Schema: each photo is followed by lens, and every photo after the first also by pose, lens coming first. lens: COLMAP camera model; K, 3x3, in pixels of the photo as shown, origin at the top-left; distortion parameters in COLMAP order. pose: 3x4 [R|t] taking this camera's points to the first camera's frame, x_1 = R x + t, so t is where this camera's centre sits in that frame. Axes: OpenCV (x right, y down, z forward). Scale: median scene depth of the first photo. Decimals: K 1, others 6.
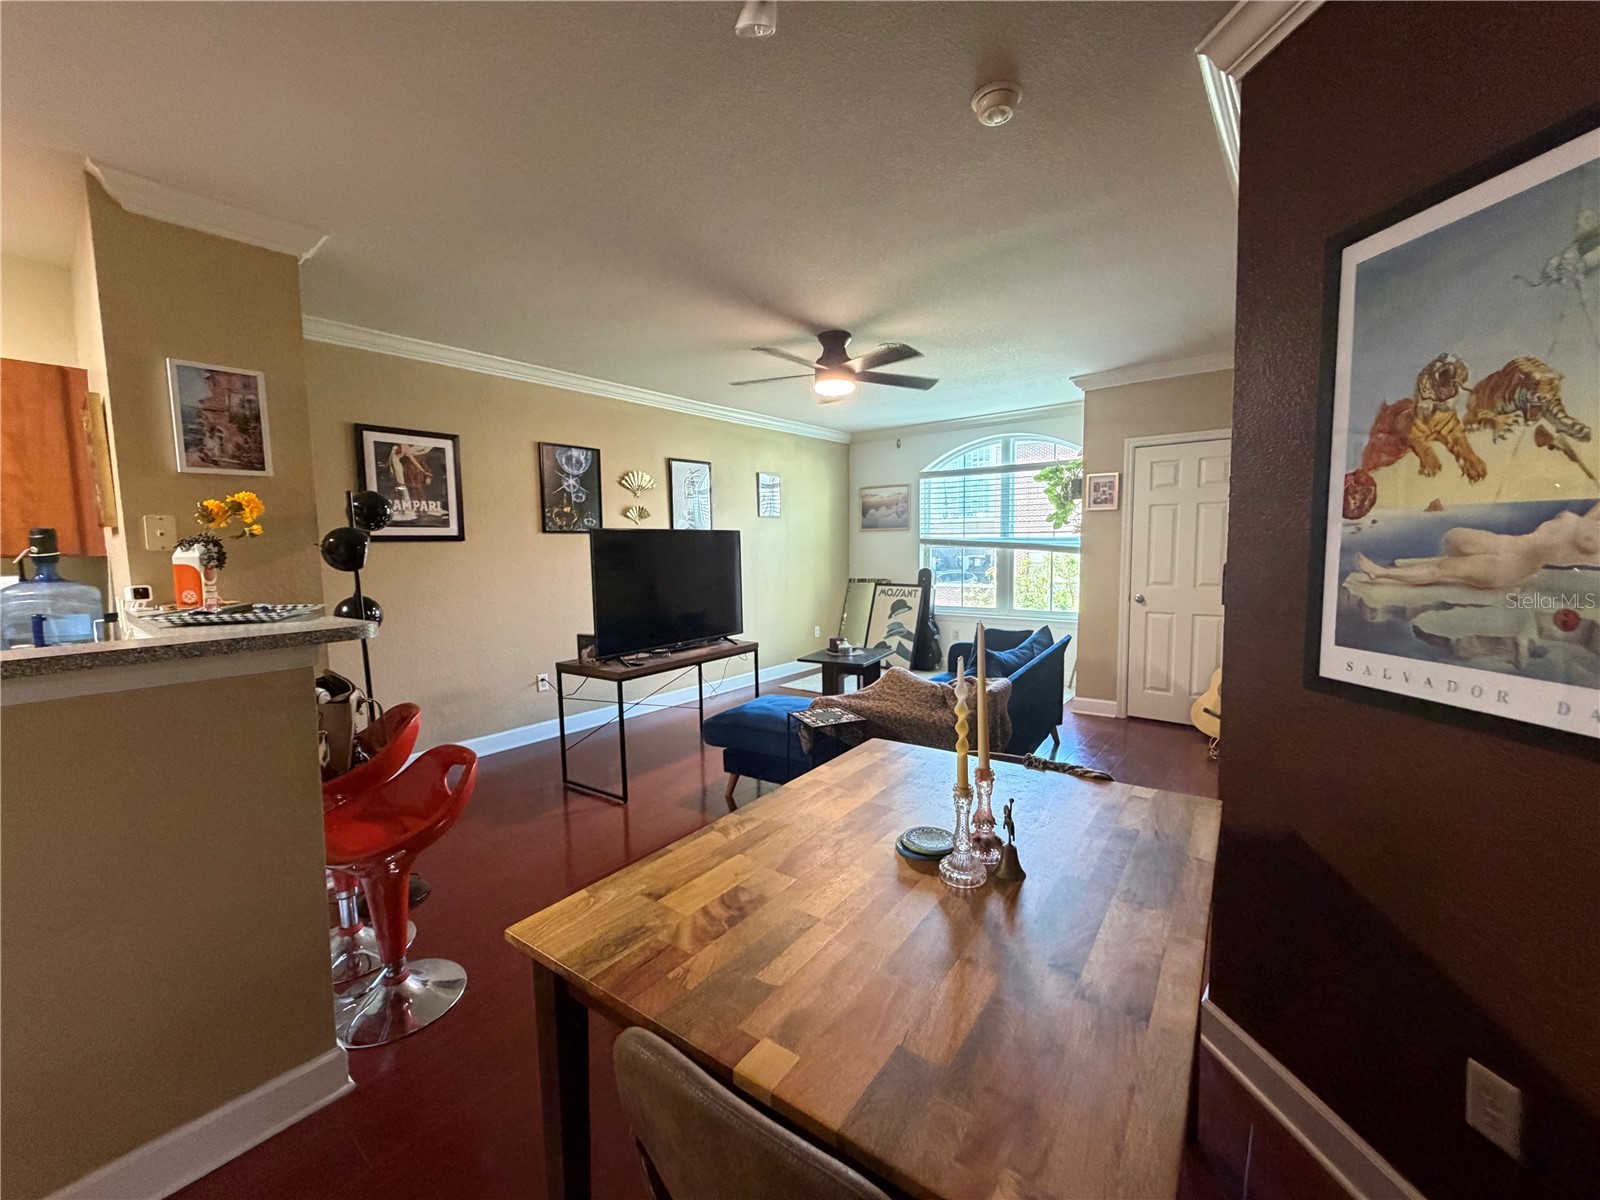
lens RADIAL K [[637.7, 0, 794.6], [0, 637.7, 600.8], [0, 0, 1]] dist [0.000020, -0.000048]
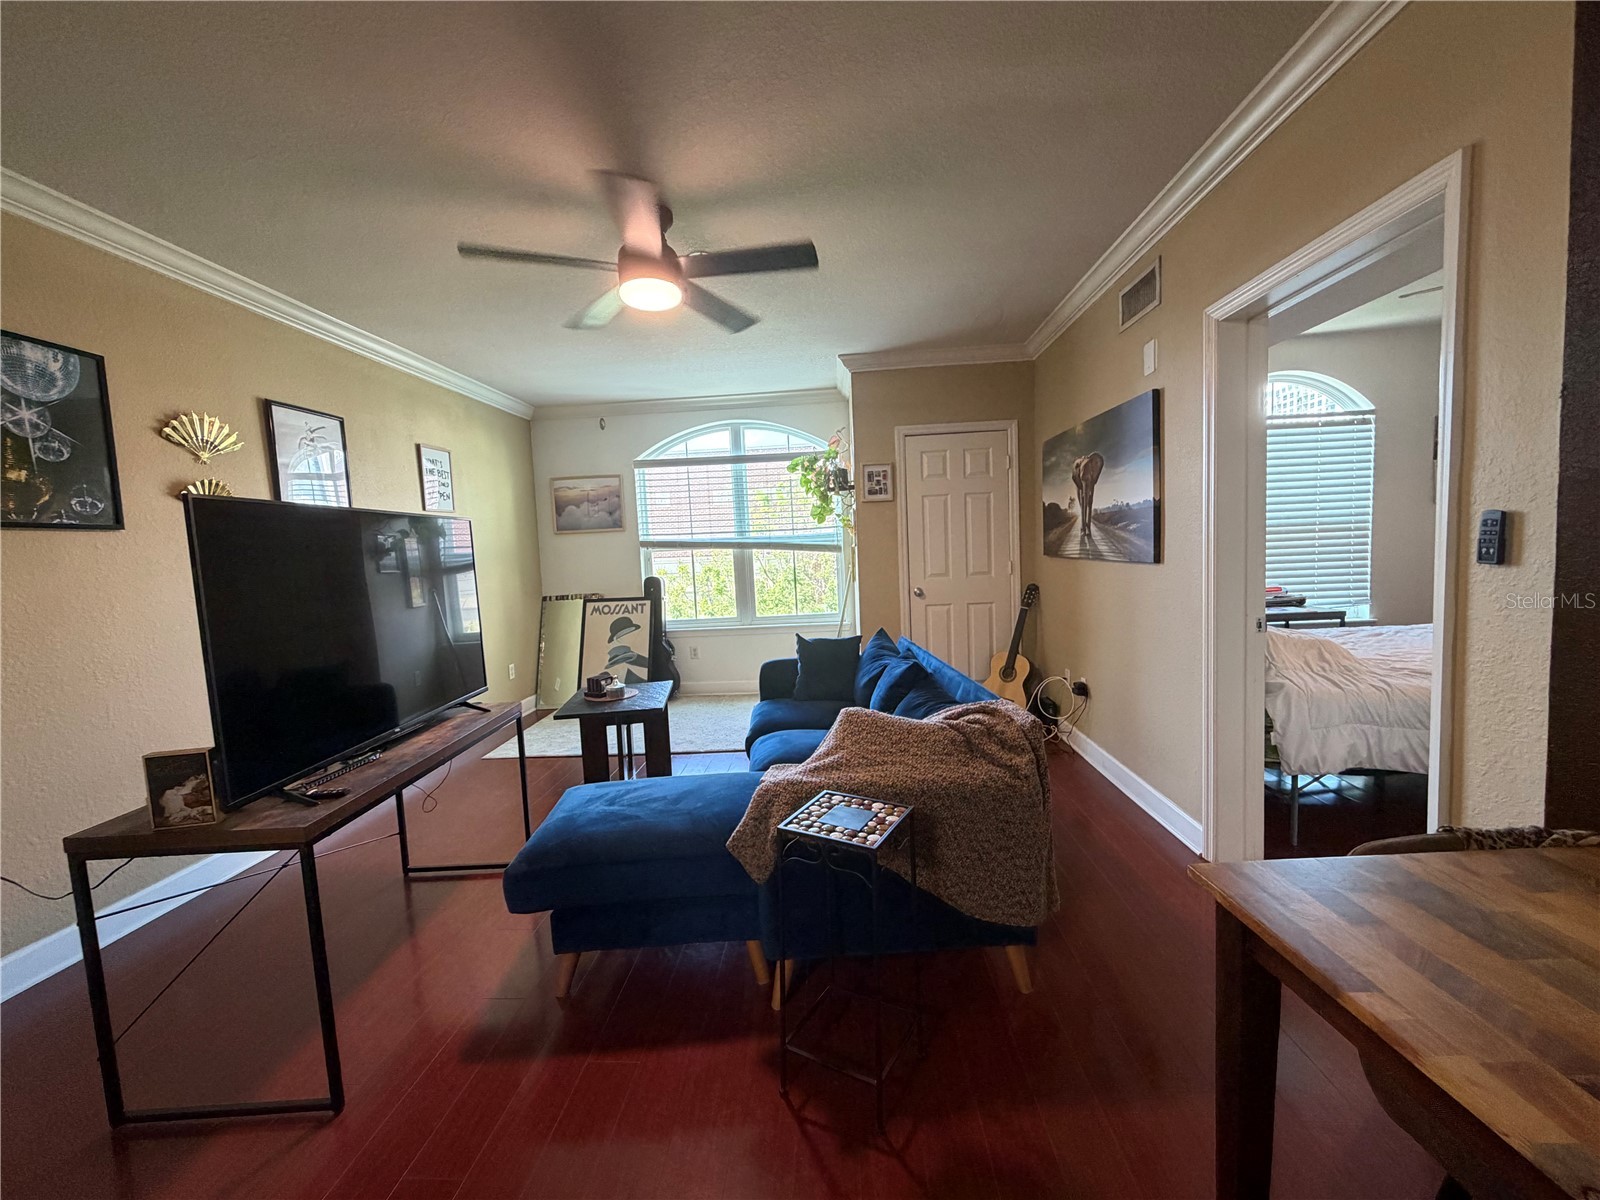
lens RADIAL K [[637.7, 0, 794.6], [0, 637.7, 600.8], [0, 0, 1]] dist [0.000020, -0.000048]
pose [[0.815245, -0.071653, 0.574666, -0.218960], [0.085728, 0.996315, 0.002609, -0.011806], [-0.572735, 0.047138, 0.818384, 0.404859]]
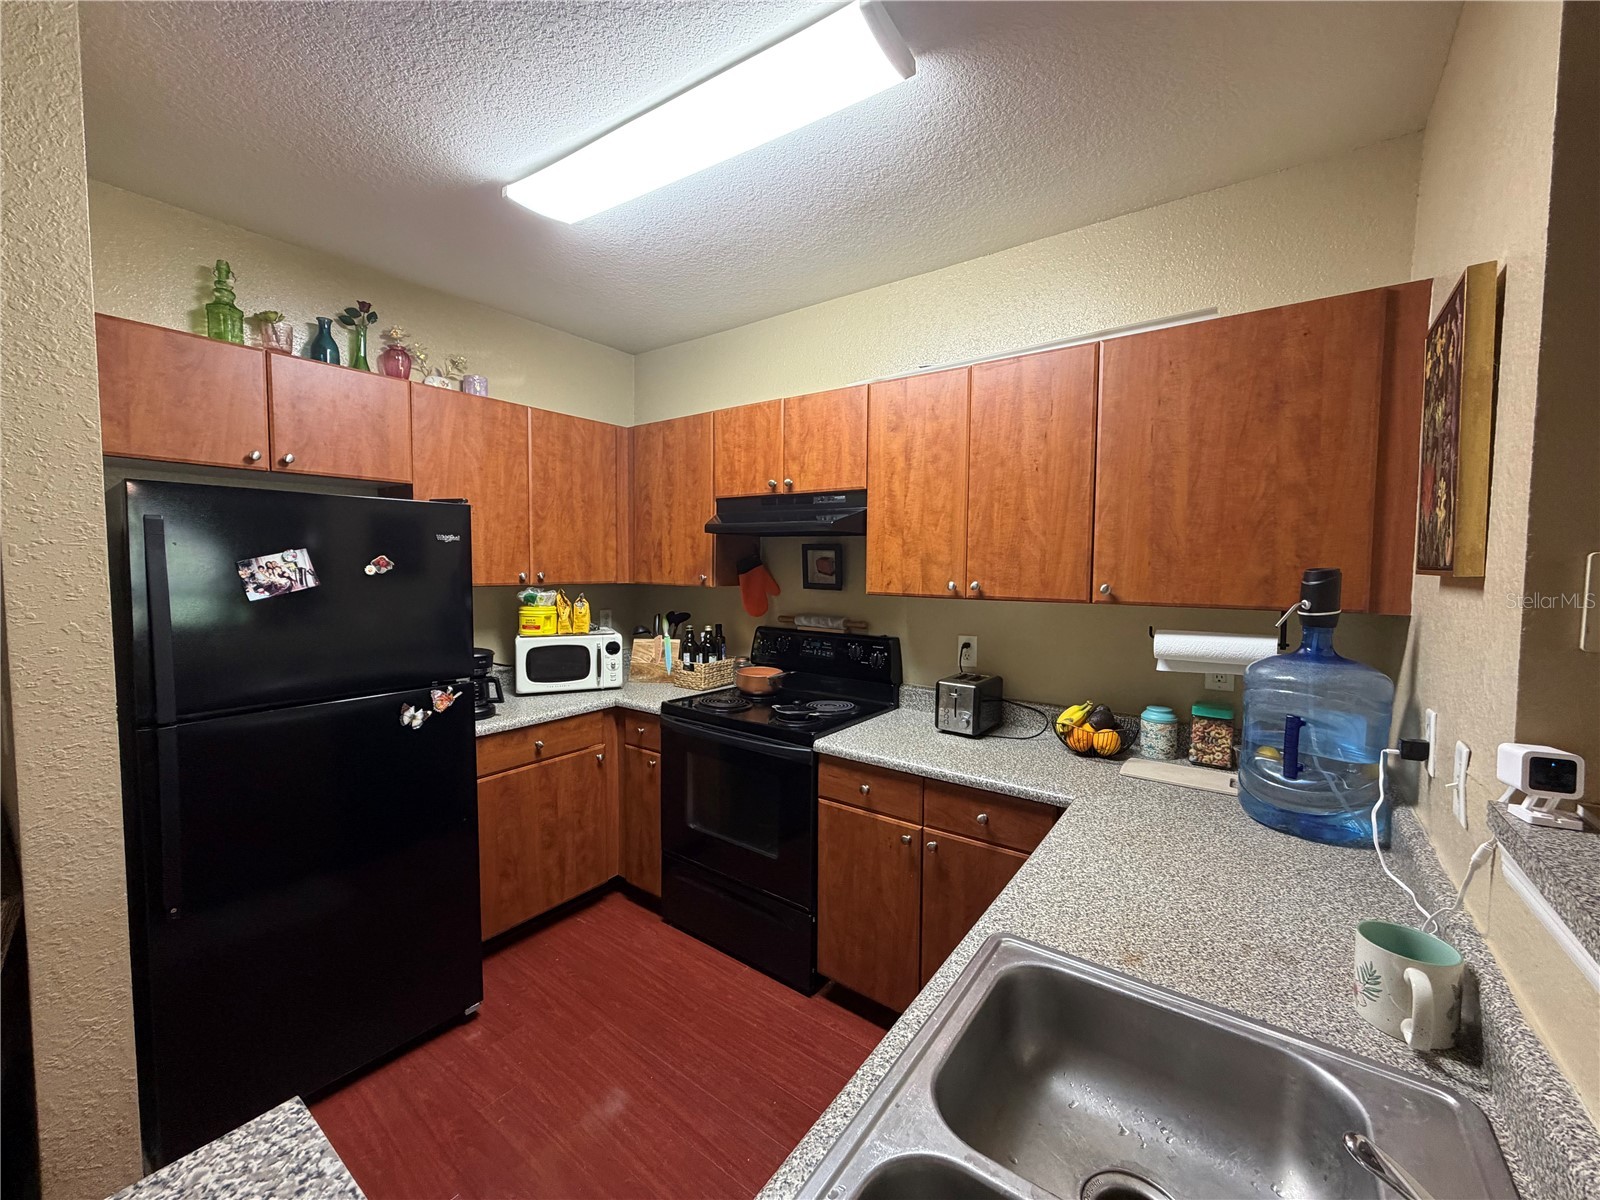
lens RADIAL K [[637.7, 0, 794.6], [0, 637.7, 600.8], [0, 0, 1]] dist [0.000020, -0.000048]
pose [[0.039303, 0.072768, -0.996574, -0.398614], [-0.094877, 0.993111, 0.068774, -0.051804], [0.994713, 0.091848, 0.045936, 0.320757]]
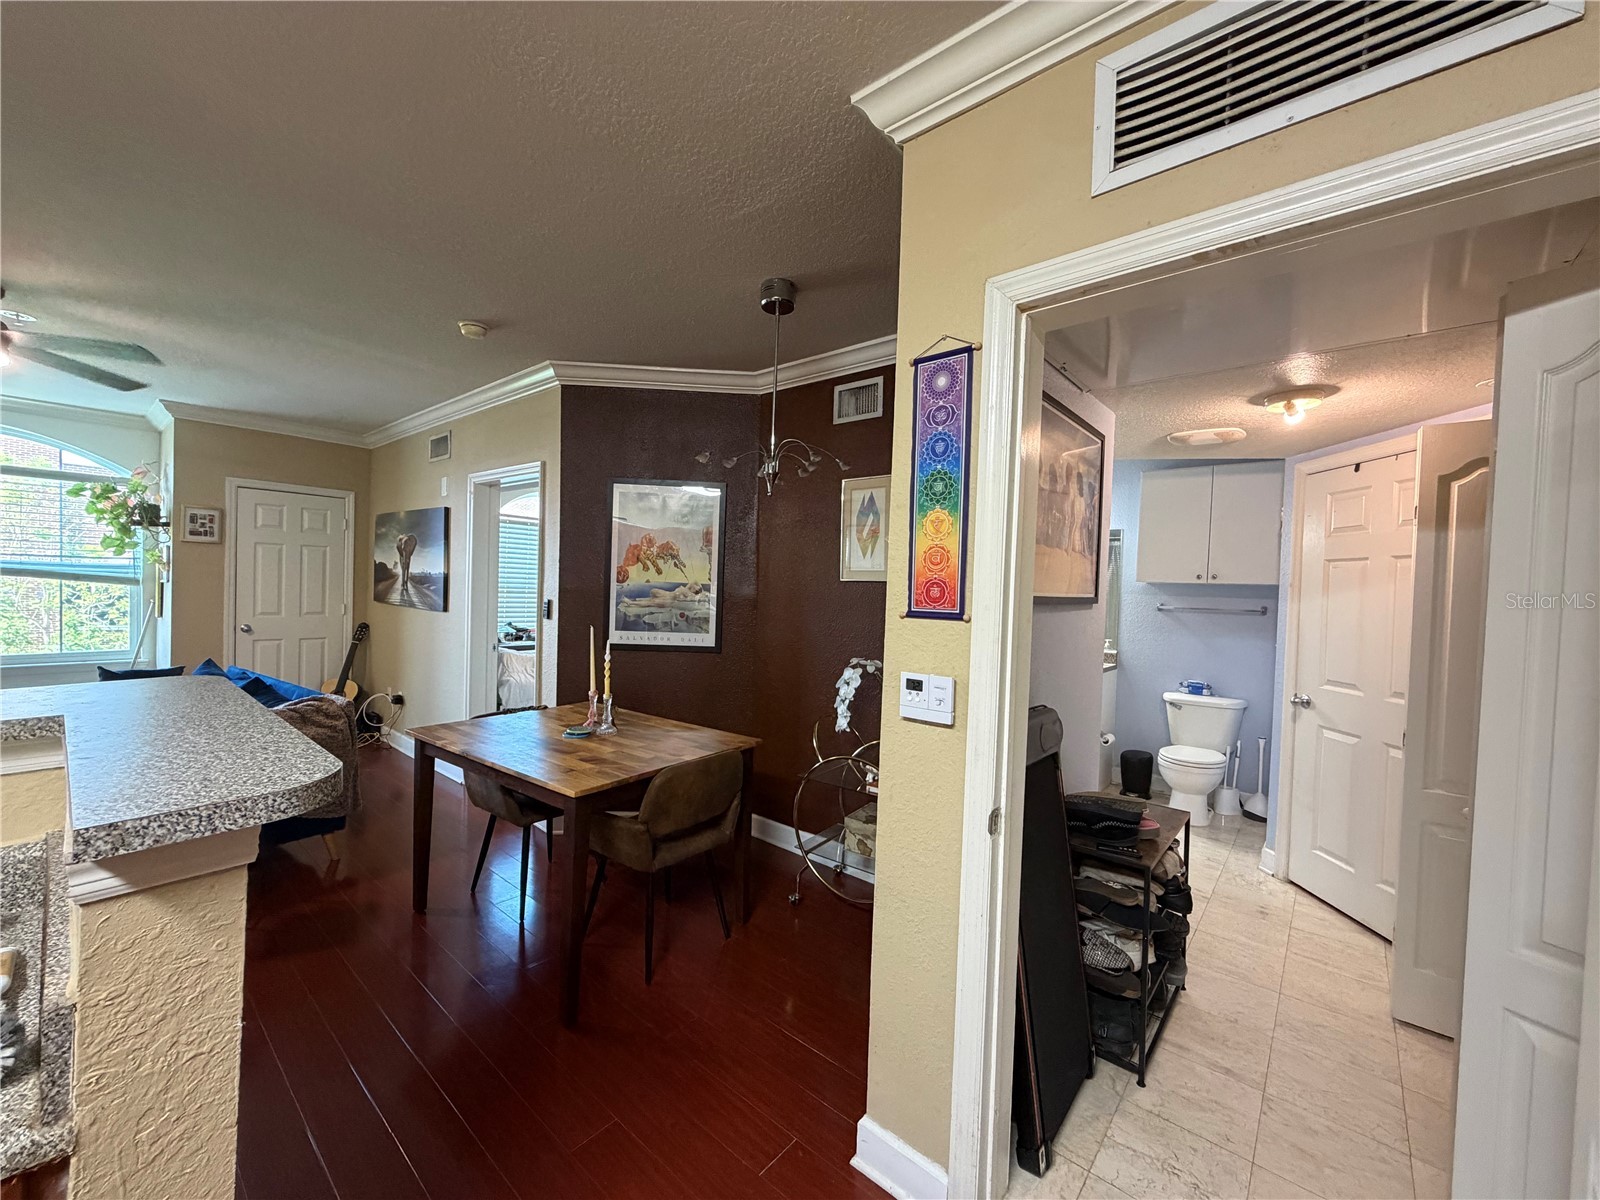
lens RADIAL K [[637.7, 0, 794.6], [0, 637.7, 600.8], [0, 0, 1]] dist [0.000020, -0.000048]
pose [[0.024673, -0.009052, 0.999655, -0.646307], [0.052354, 0.998599, 0.007750, -0.012727], [-0.998324, 0.052144, 0.025112, 0.069012]]
